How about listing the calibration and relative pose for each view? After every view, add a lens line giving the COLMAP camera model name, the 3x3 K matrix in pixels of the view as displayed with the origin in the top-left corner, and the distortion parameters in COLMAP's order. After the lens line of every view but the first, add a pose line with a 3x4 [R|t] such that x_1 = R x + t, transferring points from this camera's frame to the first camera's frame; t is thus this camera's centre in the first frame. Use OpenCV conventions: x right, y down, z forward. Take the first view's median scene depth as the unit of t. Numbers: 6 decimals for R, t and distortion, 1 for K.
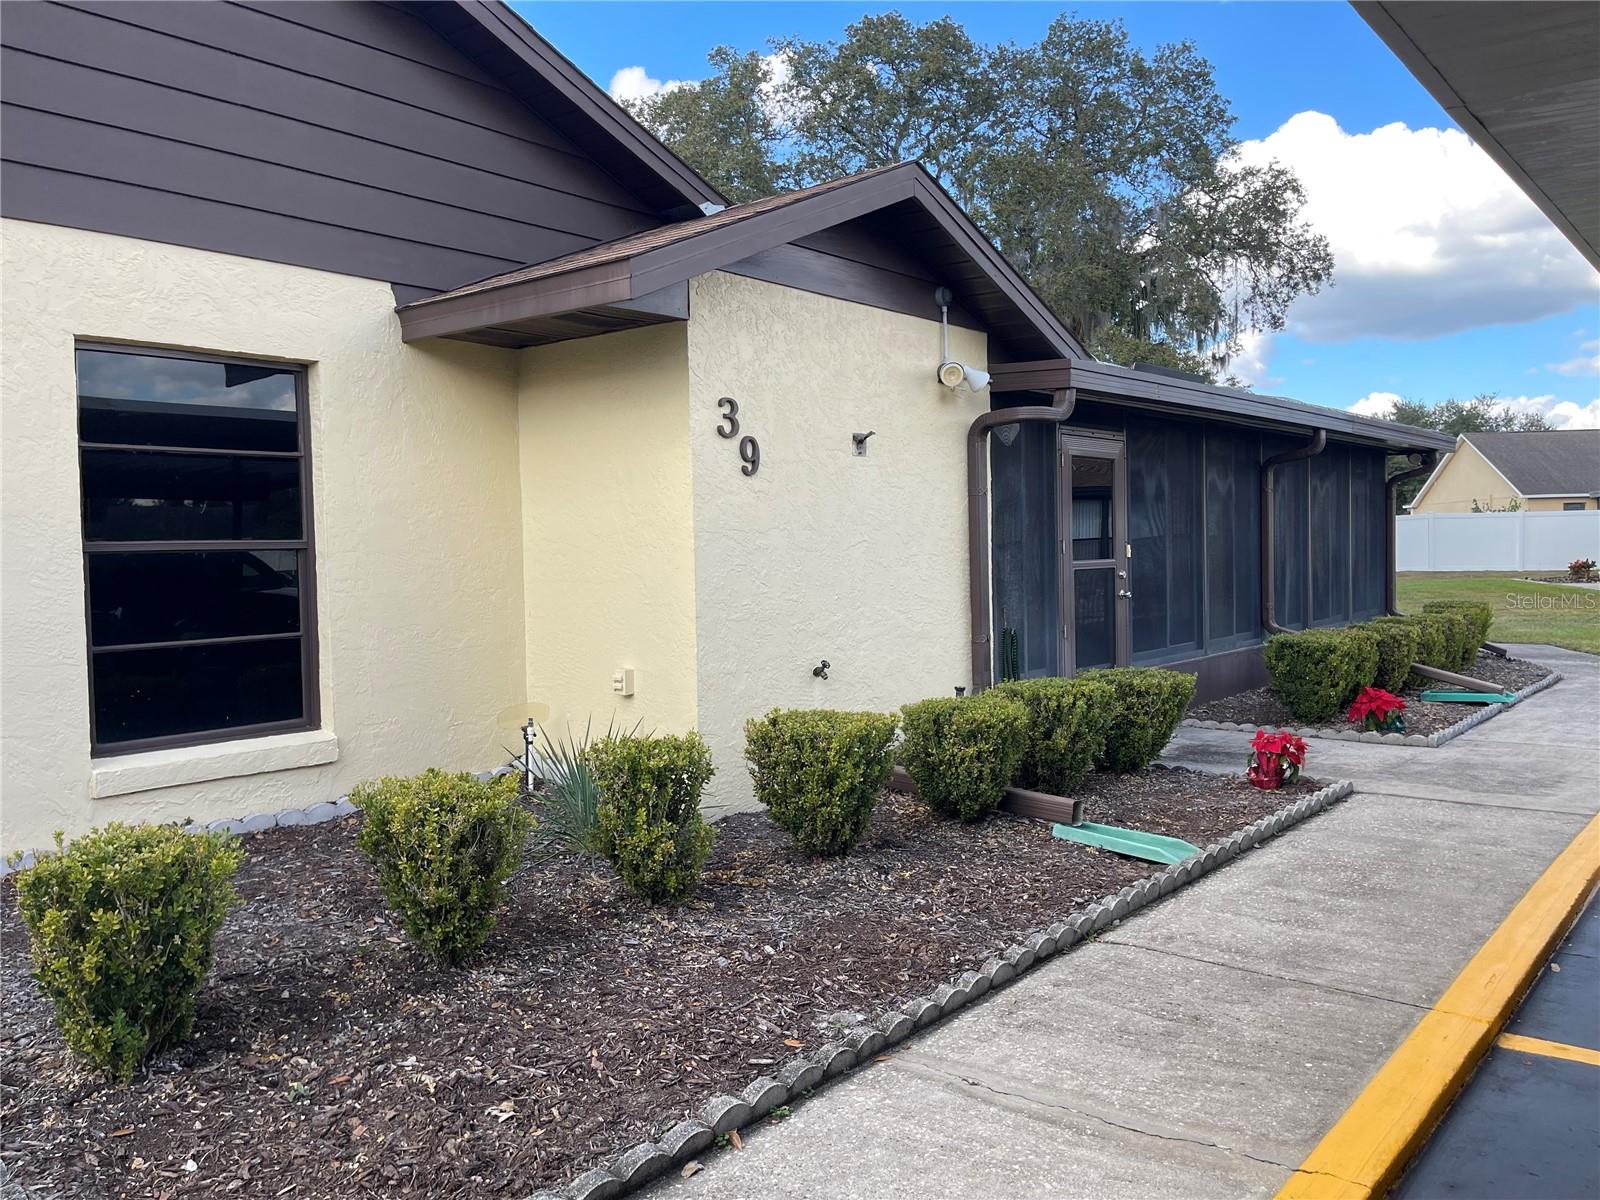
lens RADIAL K [[1205.4, 0, 800.0], [0, 1205.4, 600.0], [0, 0, 1]] dist [0.065852, -0.094062]
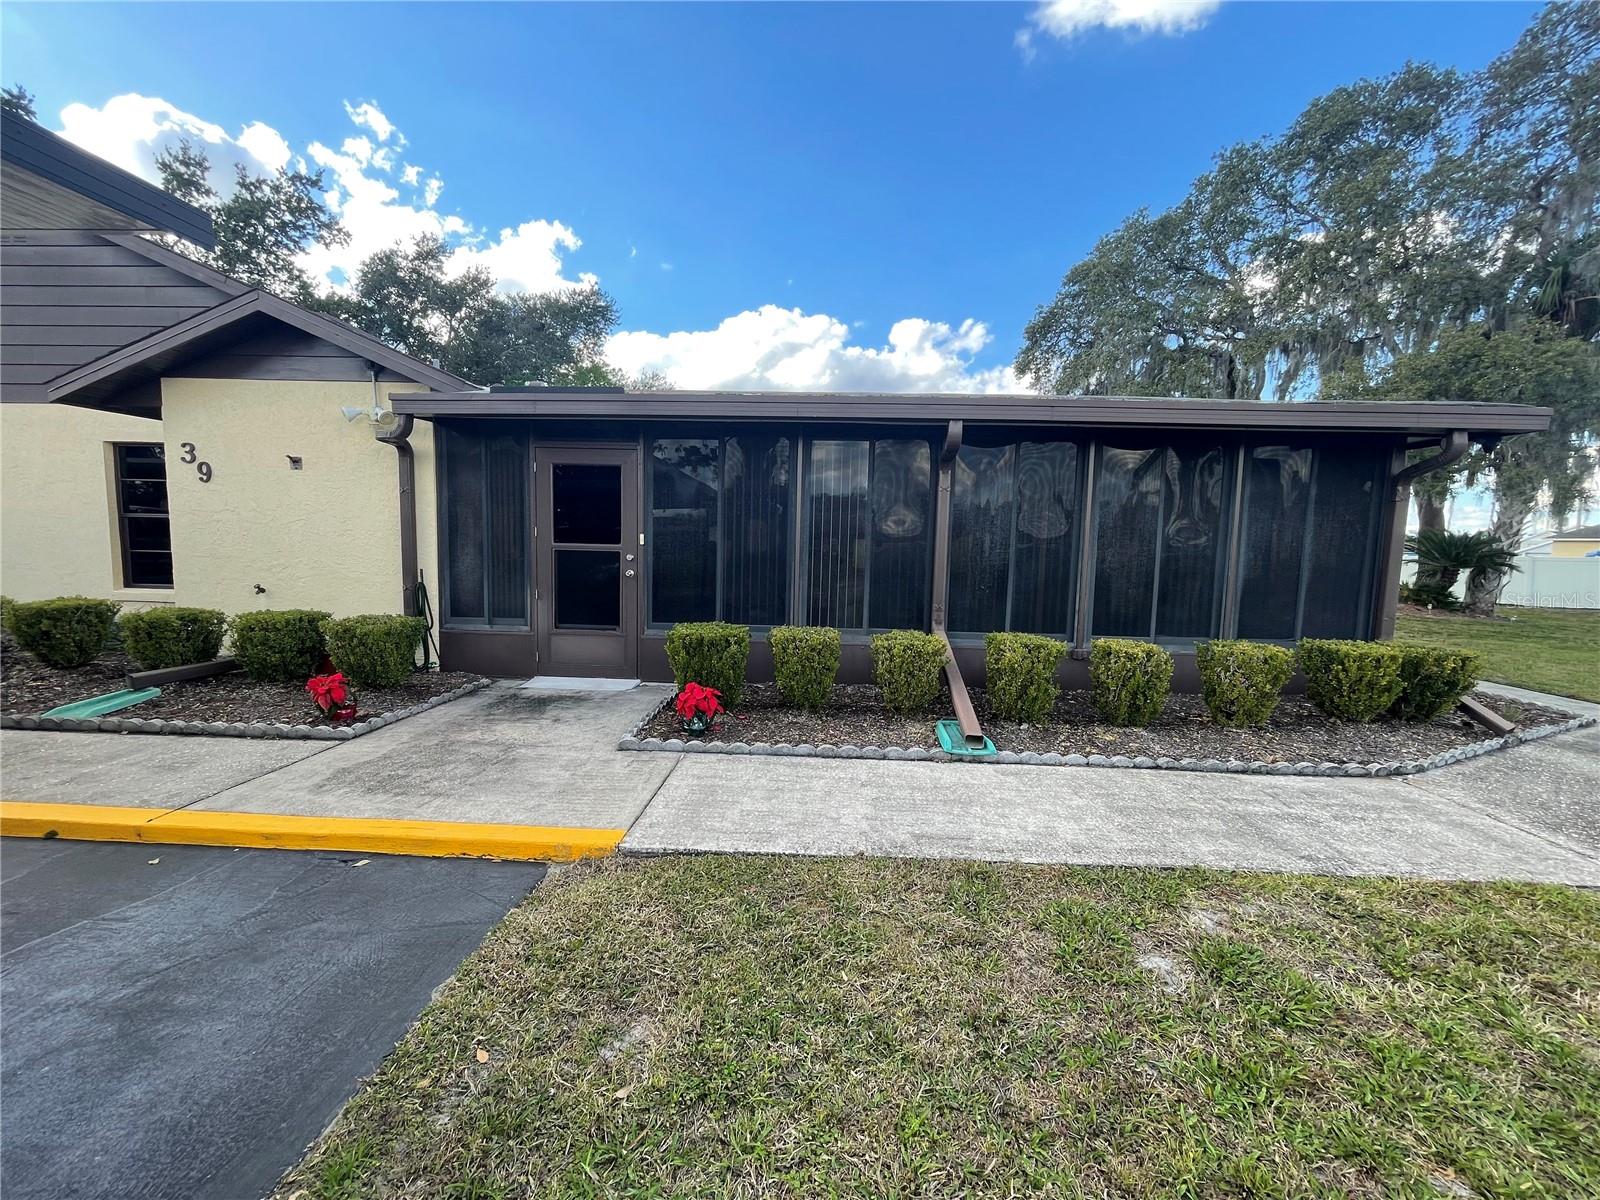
lens RADIAL K [[647.6, 0, 799.6], [0, 647.6, 606.5], [0, 0, 1]] dist [0.002649, 0.000140]
pose [[0.613081, 0.106146, -0.782857, 1.282467], [-0.072654, 0.994309, 0.077918, -0.050849], [0.786672, 0.009108, 0.617304, 1.027773]]
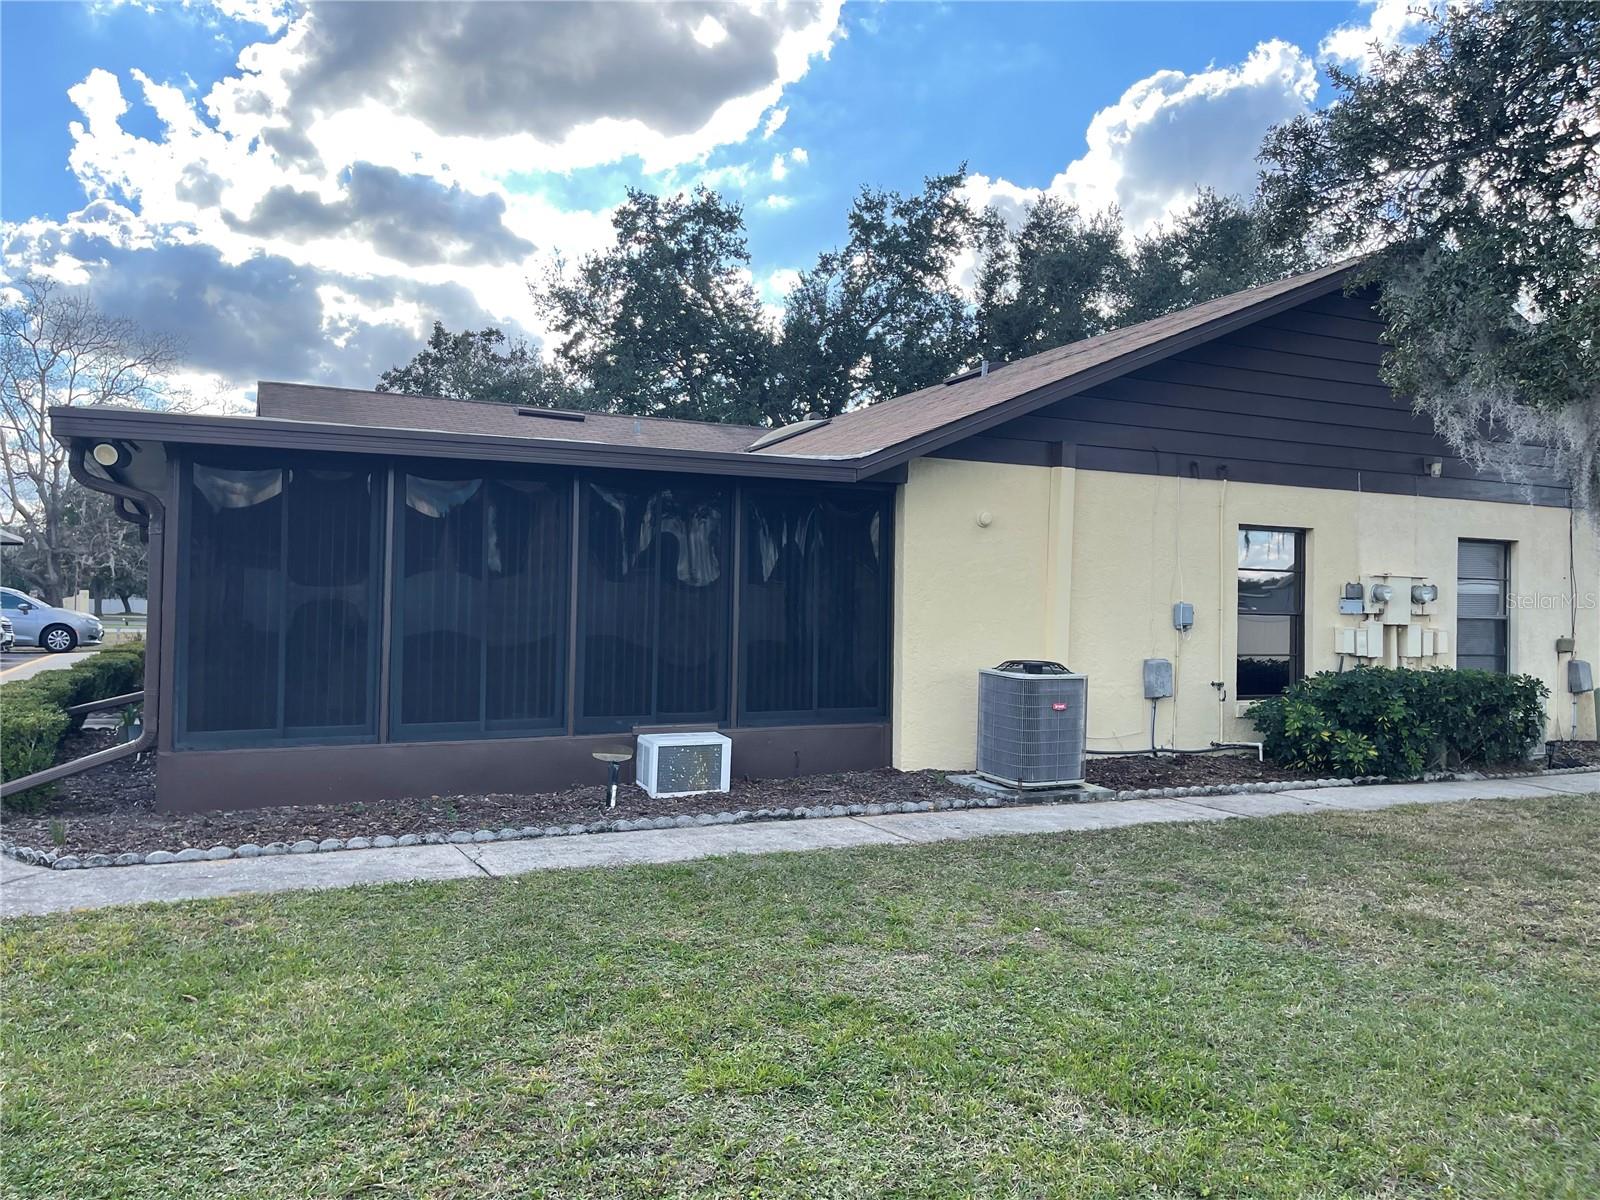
lens RADIAL K [[1141.8, 0, 800.0], [0, 1141.8, 600.0], [0, 0, 1]] dist [0.004174, 0.005221]
pose [[-0.390361, 0.010845, -0.920598, 1.742504], [-0.049460, 0.998240, 0.032732, -0.220707], [0.919332, 0.058310, -0.389138, 3.378697]]
